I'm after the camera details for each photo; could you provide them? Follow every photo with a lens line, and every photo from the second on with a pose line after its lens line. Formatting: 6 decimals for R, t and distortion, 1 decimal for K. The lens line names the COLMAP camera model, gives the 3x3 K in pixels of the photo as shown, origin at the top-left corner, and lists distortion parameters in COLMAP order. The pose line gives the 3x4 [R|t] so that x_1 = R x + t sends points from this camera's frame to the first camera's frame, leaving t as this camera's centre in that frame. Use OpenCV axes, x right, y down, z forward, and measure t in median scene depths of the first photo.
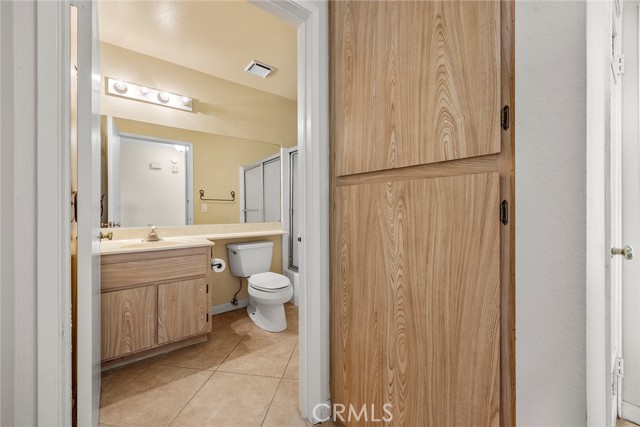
lens RADIAL K [[248.5, 0, 319.8], [0, 248.5, 209.0], [0, 0, 1]] dist [0.001135, -0.000103]
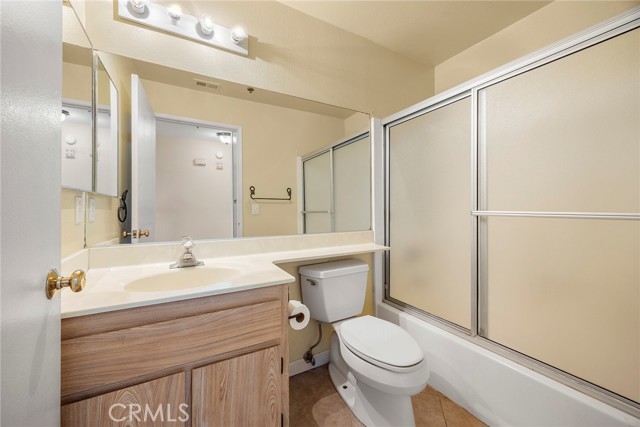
lens RADIAL K [[248.5, 0, 319.8], [0, 248.5, 209.0], [0, 0, 1]] dist [0.001135, -0.000103]
pose [[0.989927, -0.001164, -0.141571, -0.237210], [0.000803, 0.999996, -0.002605, -0.004284], [0.141574, 0.002465, 0.989925, 0.392480]]
